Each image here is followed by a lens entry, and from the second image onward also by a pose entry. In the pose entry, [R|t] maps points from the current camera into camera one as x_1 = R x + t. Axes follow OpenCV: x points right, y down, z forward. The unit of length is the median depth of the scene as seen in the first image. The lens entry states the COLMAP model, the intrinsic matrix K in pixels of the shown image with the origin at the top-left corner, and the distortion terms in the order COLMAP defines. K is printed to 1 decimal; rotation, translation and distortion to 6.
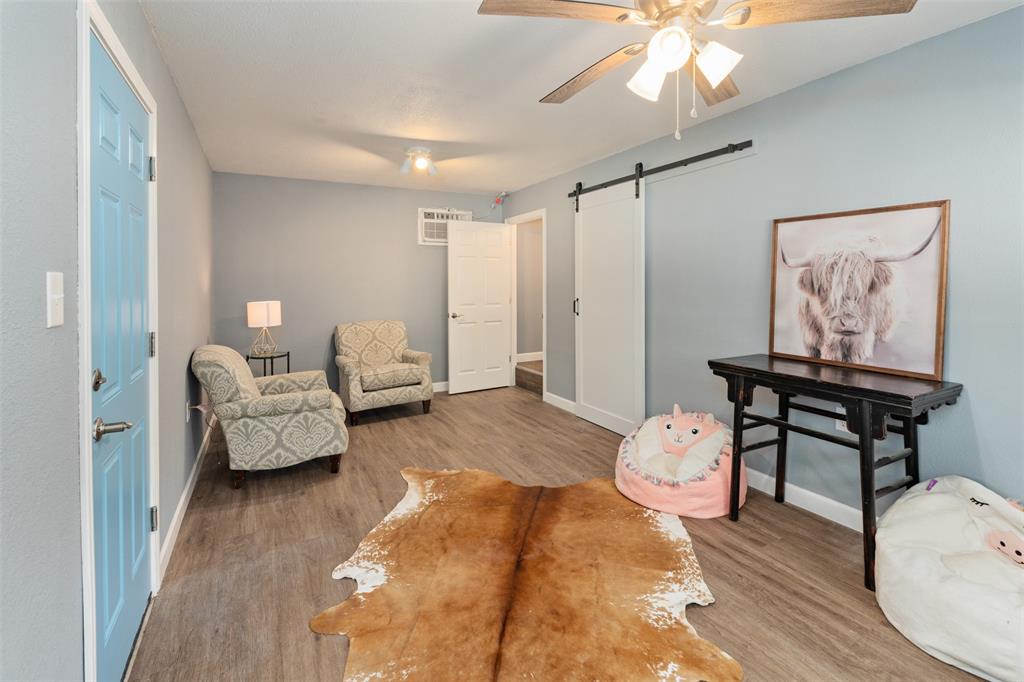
lens RADIAL K [[446.2, 0, 513.0], [0, 446.2, 341.5], [0, 0, 1]] dist [-0.003637, -0.000304]
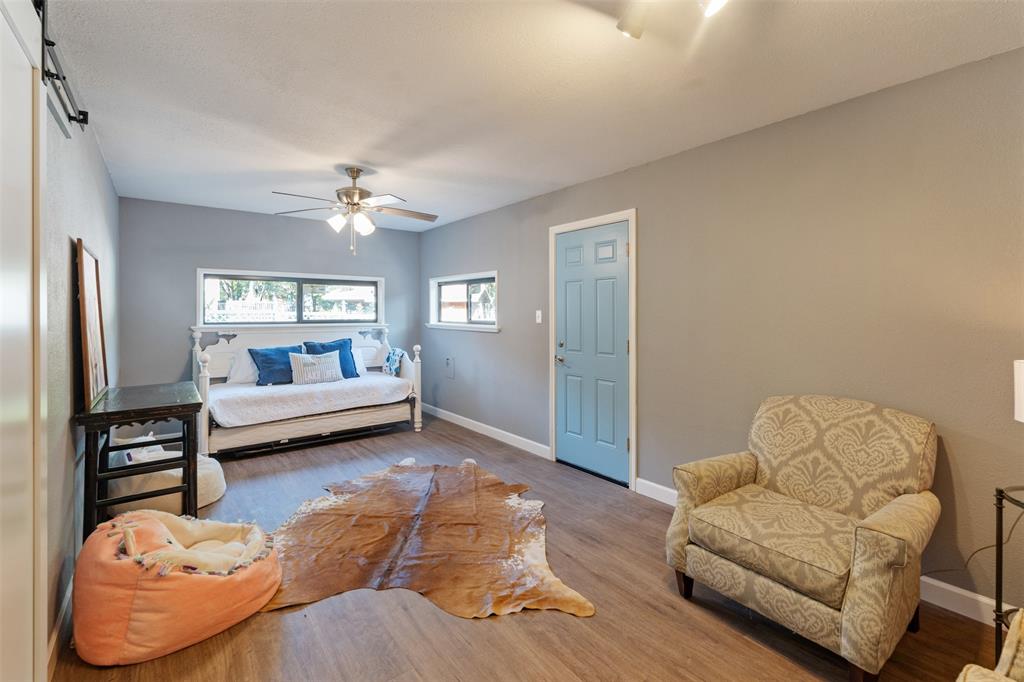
lens RADIAL K [[446.2, 0, 513.0], [0, 446.2, 341.5], [0, 0, 1]] dist [-0.003637, -0.000304]
pose [[-0.985839, 0.007099, -0.167542, -0.042213], [-0.026055, 0.980486, 0.194857, -0.255782], [0.165656, 0.196463, -0.966416, 1.911834]]
